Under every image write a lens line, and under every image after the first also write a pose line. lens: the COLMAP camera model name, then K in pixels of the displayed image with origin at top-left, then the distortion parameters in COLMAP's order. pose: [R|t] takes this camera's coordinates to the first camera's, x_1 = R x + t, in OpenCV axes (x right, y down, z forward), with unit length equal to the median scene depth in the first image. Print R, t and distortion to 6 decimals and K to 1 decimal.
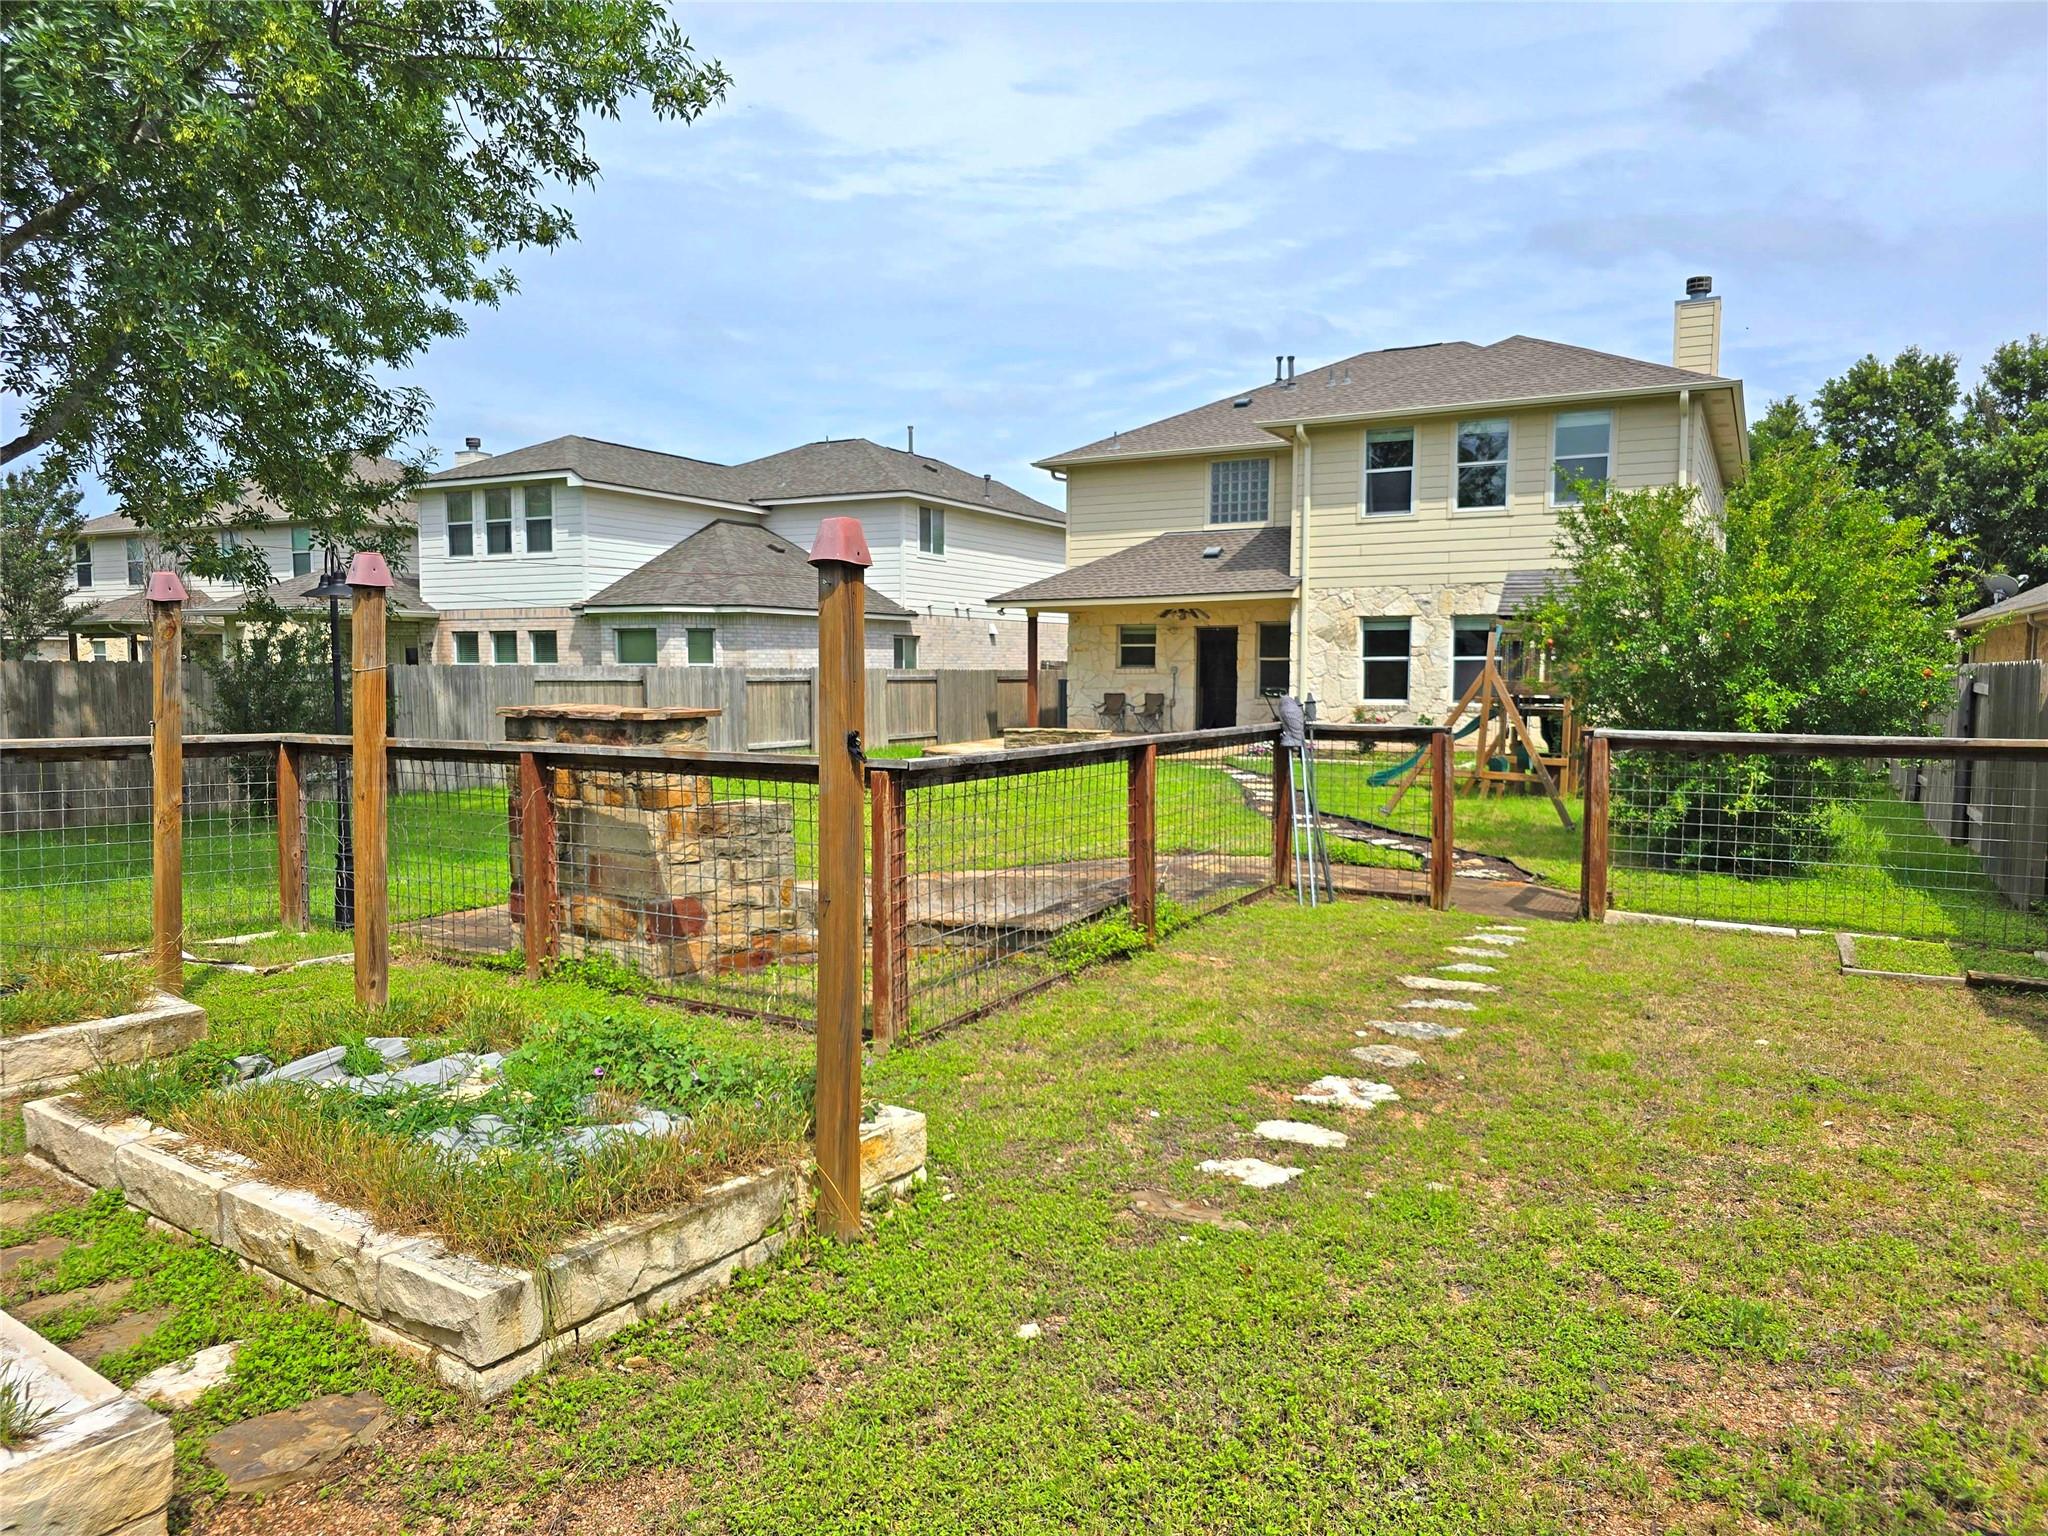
lens RADIAL K [[1364.7, 0, 1010.0], [0, 1364.7, 776.4], [0, 0, 1]] dist [0.046857, -0.029920]
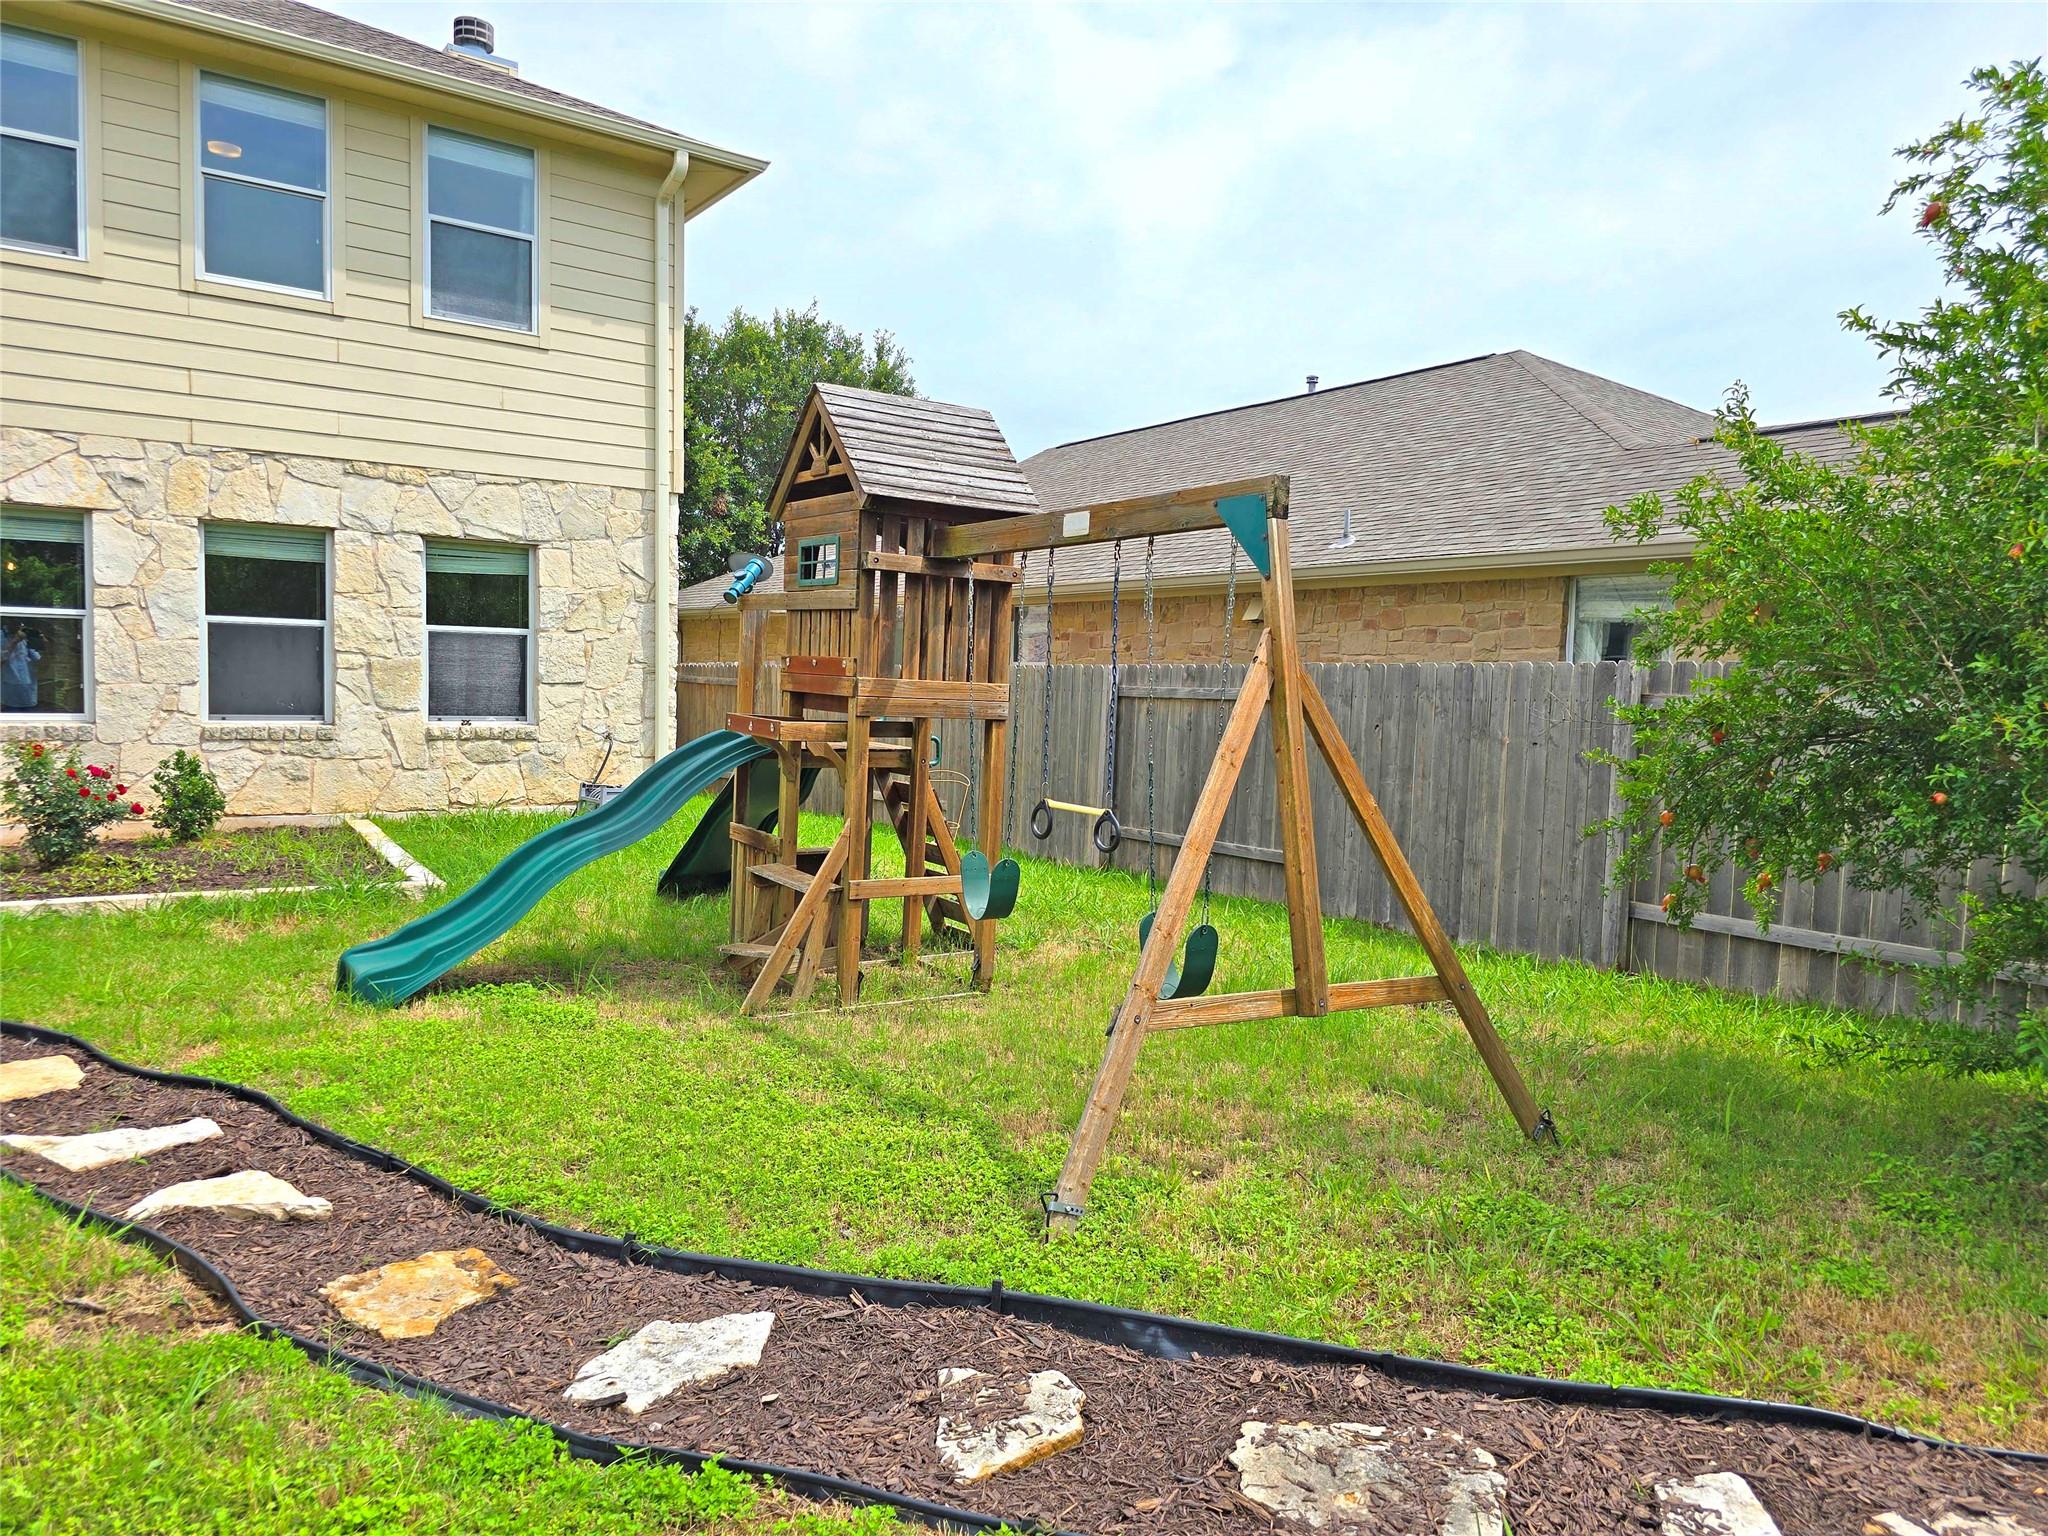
lens RADIAL K [[1364.7, 0, 1017.3], [0, 1364.7, 756.6], [0, 0, 1]] dist [0.046857, -0.029920]
pose [[0.440045, -0.041425, 0.897020, 0.035173], [0.046683, 0.998640, 0.023217, -0.036195], [-0.896761, 0.031659, 0.441381, 0.518830]]
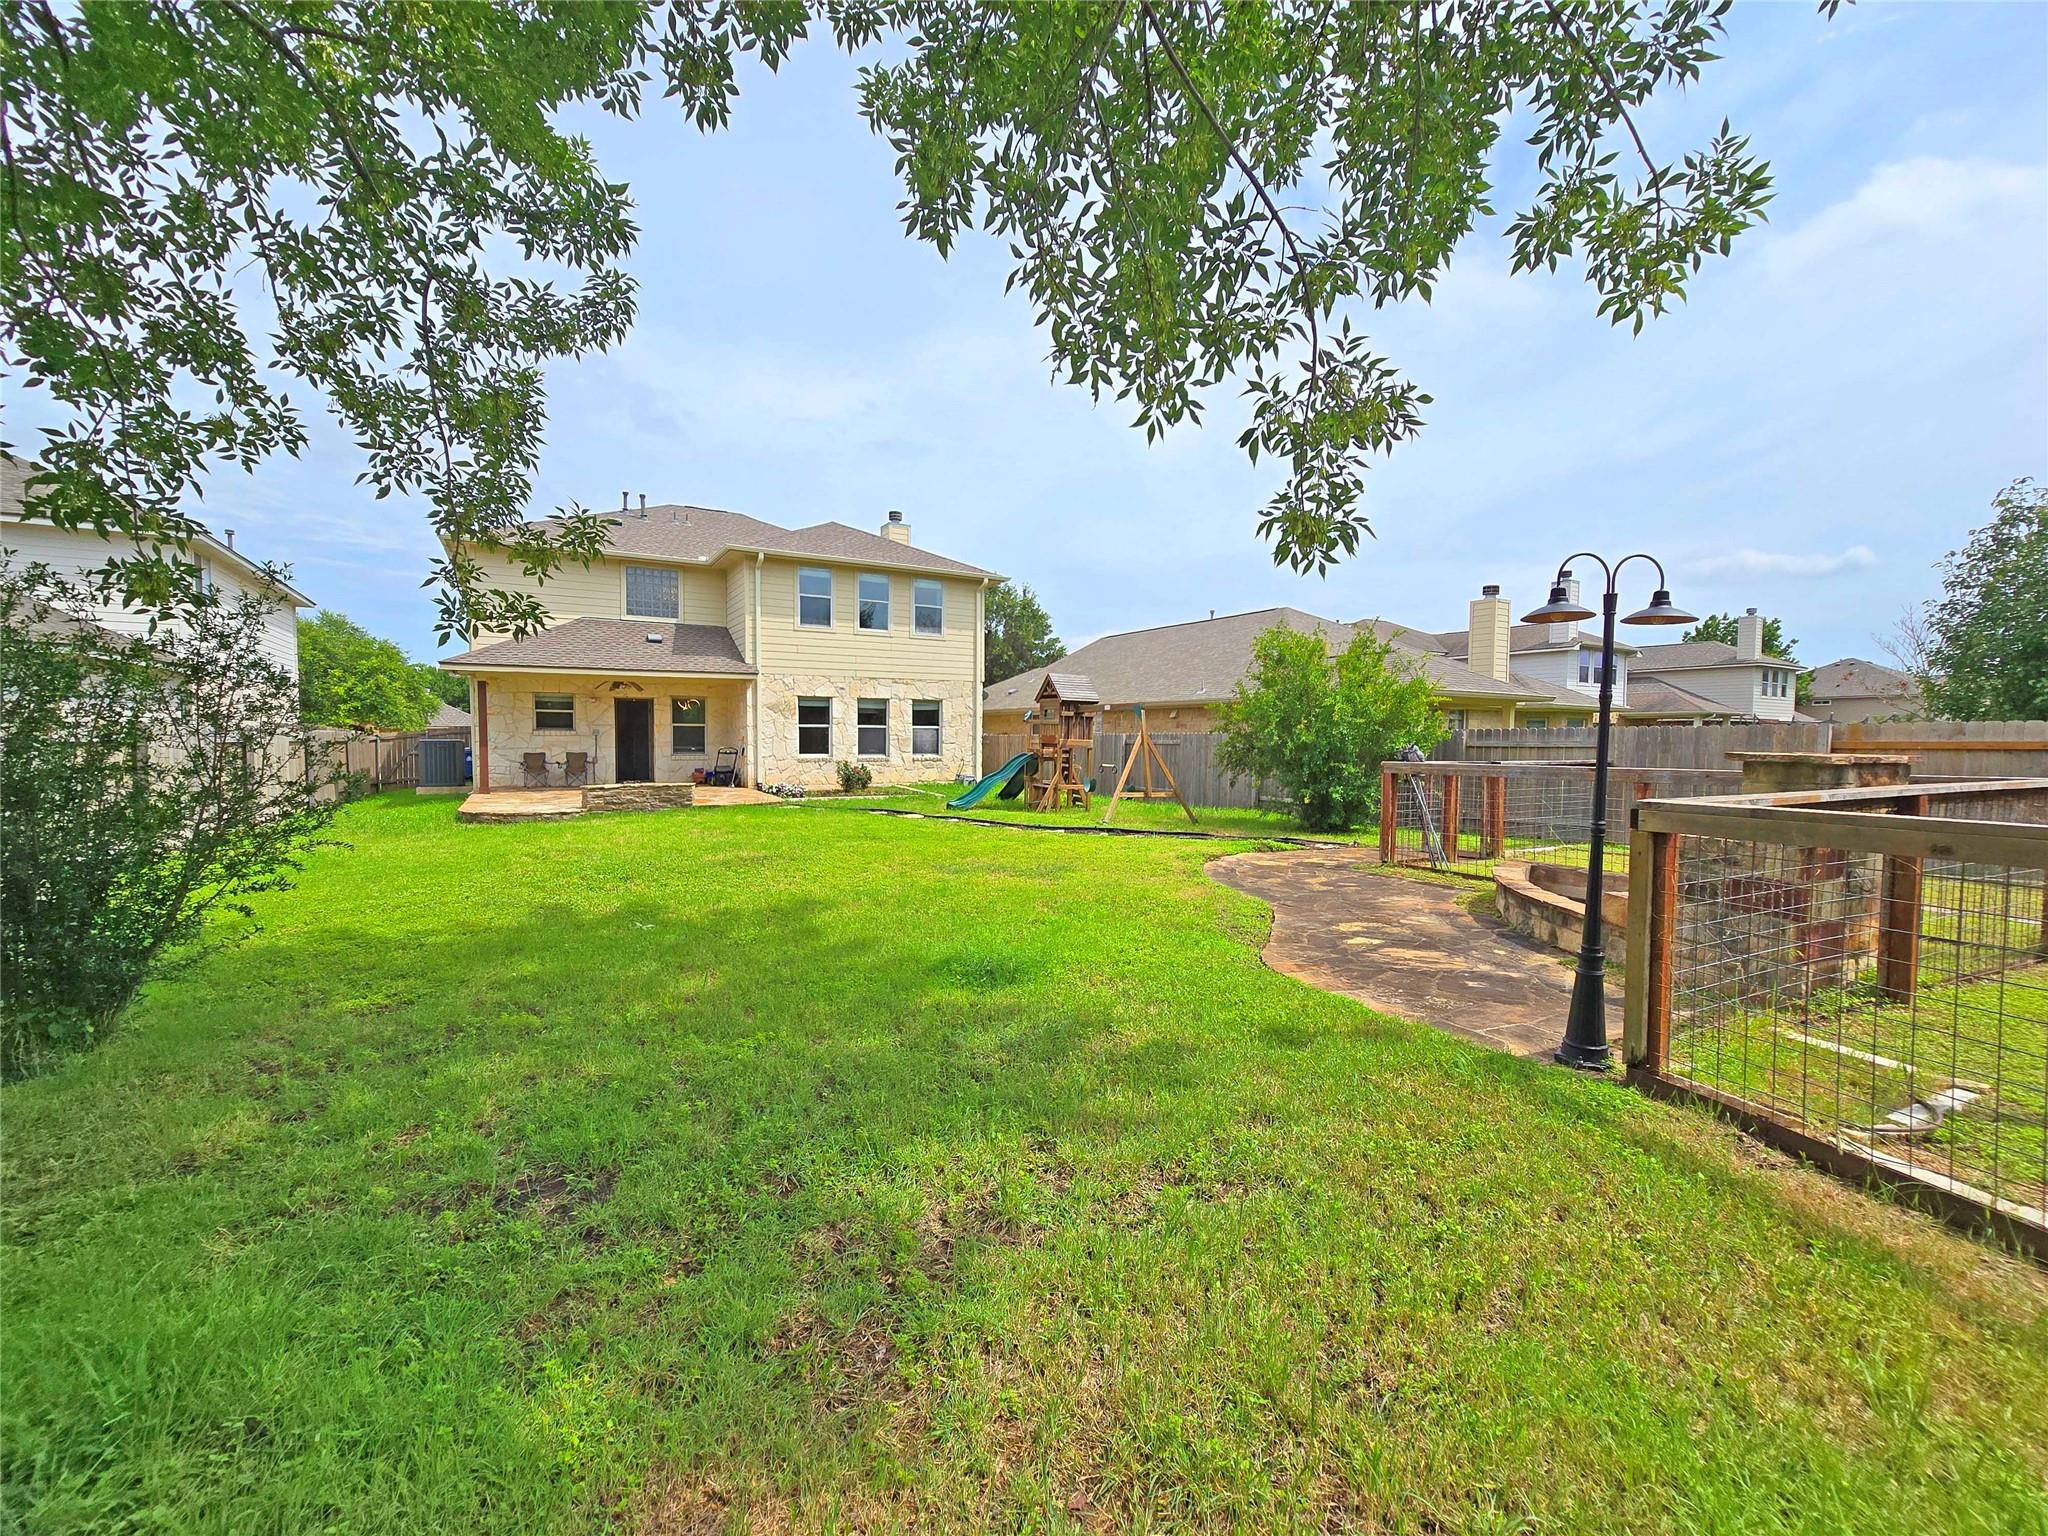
lens RADIAL K [[845.9, 0, 1008.3], [0, 845.9, 775.1], [0, 0, 1]] dist [0.000595, 0.000100]
pose [[0.518917, -0.036662, 0.854038, -0.354429], [0.063341, 0.997982, 0.004355, -0.023166], [-0.852475, 0.051835, 0.520192, 0.337760]]
